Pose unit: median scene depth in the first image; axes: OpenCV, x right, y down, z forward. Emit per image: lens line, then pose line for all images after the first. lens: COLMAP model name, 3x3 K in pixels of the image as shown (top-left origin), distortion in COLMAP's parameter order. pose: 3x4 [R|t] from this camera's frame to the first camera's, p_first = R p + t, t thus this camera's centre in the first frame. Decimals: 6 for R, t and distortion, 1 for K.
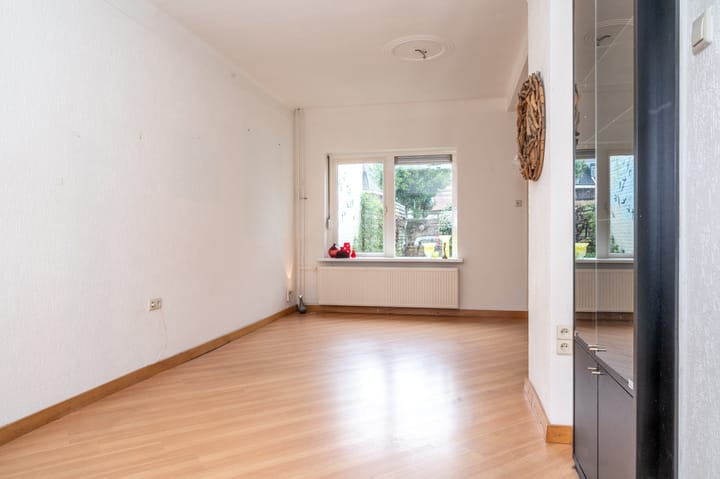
lens RADIAL K [[493.7, 0, 345.0], [0, 493.7, 237.5], [0, 0, 1]] dist [-0.001613, 0.001274]
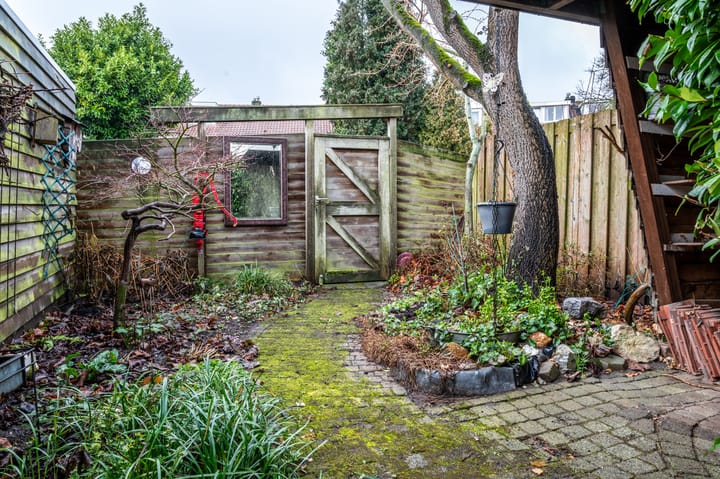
lens RADIAL K [[501.1, 0, 357.0], [0, 501.1, 225.1], [0, 0, 1]] dist [-0.006811, 0.000832]
pose [[0.837340, -0.011371, 0.546564, 0.056806], [-0.005547, 0.999555, 0.029294, 0.003270], [-0.546654, -0.027561, 0.836905, 0.392995]]
